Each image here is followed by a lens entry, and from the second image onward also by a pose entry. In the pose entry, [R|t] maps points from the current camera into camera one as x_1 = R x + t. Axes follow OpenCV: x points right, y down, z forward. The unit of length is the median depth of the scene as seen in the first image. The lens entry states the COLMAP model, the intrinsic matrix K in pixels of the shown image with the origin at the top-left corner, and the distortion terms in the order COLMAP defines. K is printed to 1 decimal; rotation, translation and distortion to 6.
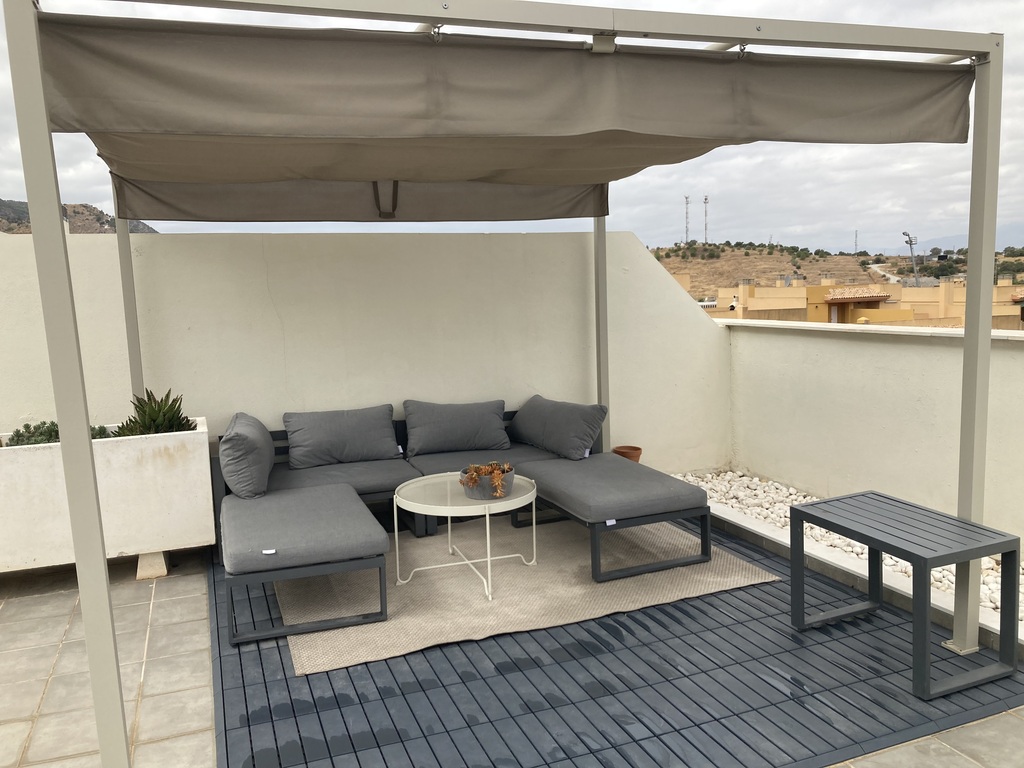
lens RADIAL K [[841.0, 0, 510.3], [0, 841.0, 377.2], [0, 0, 1]] dist [0.042943, -0.059758]
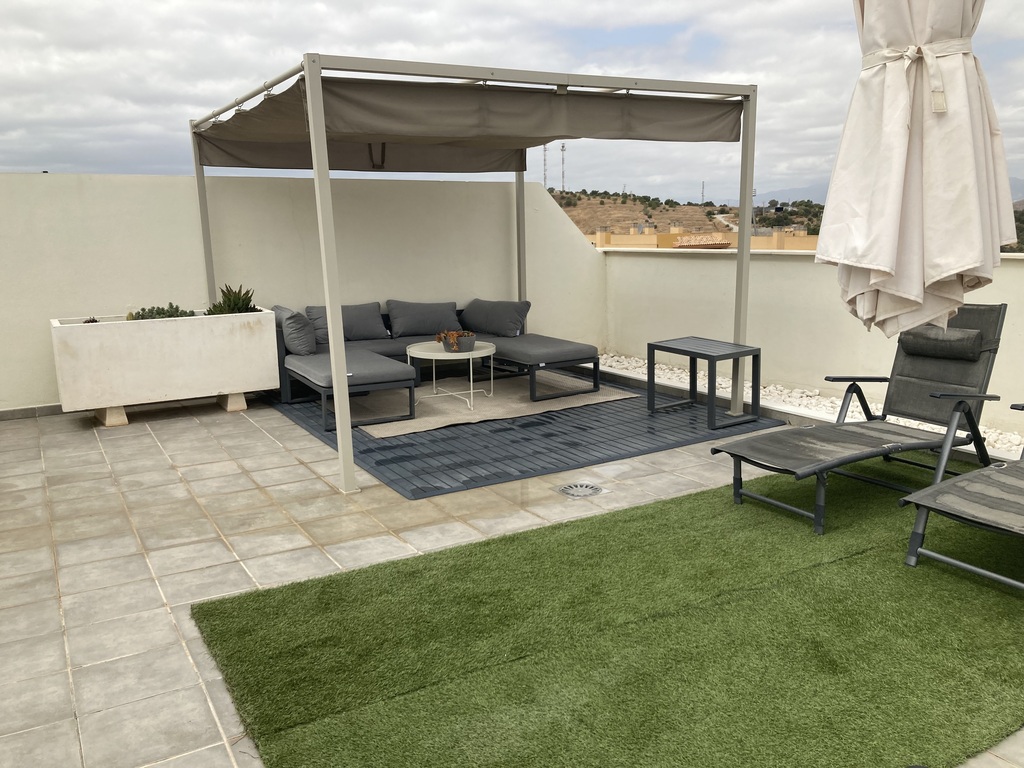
lens RADIAL K [[841.0, 0, 511.4], [0, 841.0, 387.3], [0, 0, 1]] dist [0.042943, -0.059758]
pose [[0.986054, -0.016872, 0.165569, -0.199008], [0.004519, 0.997195, 0.074708, 0.088722], [-0.166365, -0.072918, 0.983364, -0.566320]]
